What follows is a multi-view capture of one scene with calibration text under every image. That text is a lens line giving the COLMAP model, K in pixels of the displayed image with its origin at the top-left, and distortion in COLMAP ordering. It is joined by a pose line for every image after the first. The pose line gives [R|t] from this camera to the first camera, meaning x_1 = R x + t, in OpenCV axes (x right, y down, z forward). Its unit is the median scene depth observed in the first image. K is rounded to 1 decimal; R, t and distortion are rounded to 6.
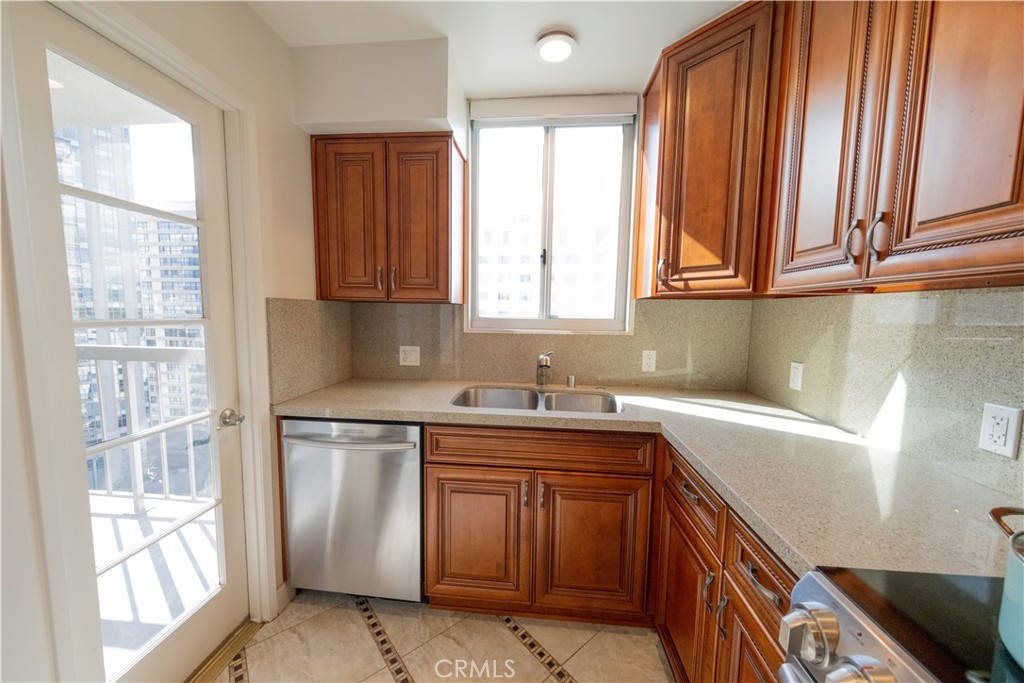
lens RADIAL K [[336.9, 0, 512.8], [0, 336.9, 341.2], [0, 0, 1]] dist [-0.003115, -0.000384]
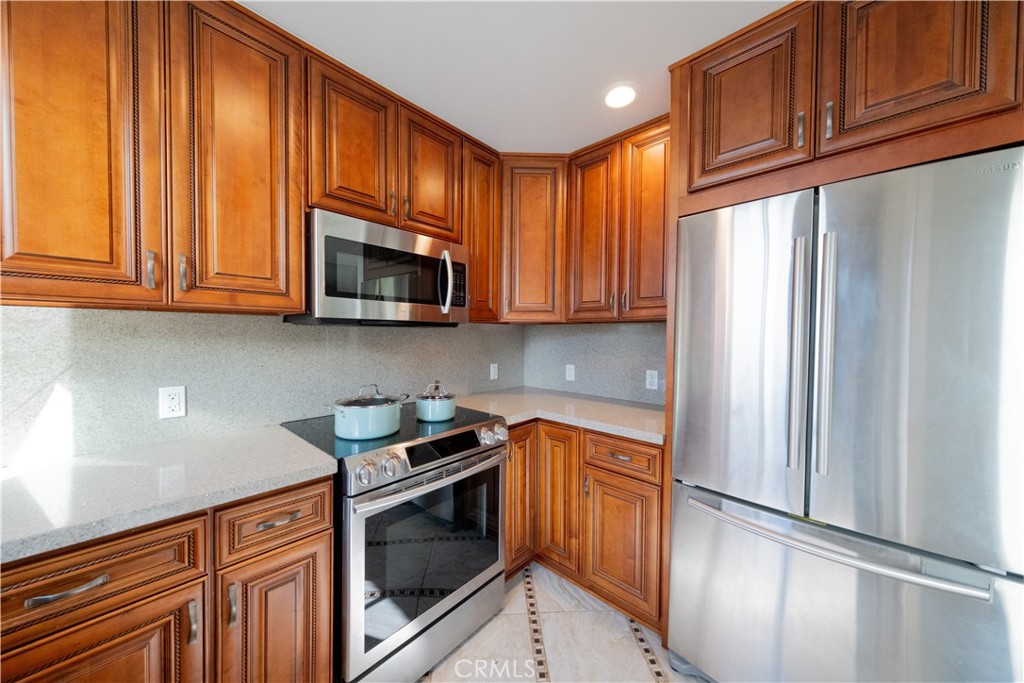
lens RADIAL K [[336.9, 0, 512.5], [0, 336.9, 341.2], [0, 0, 1]] dist [-0.003115, -0.000384]
pose [[-0.790209, -0.029691, 0.612118, -0.701001], [0.033341, 0.995264, 0.091318, -0.102463], [-0.611930, 0.092569, -0.785476, 1.120596]]
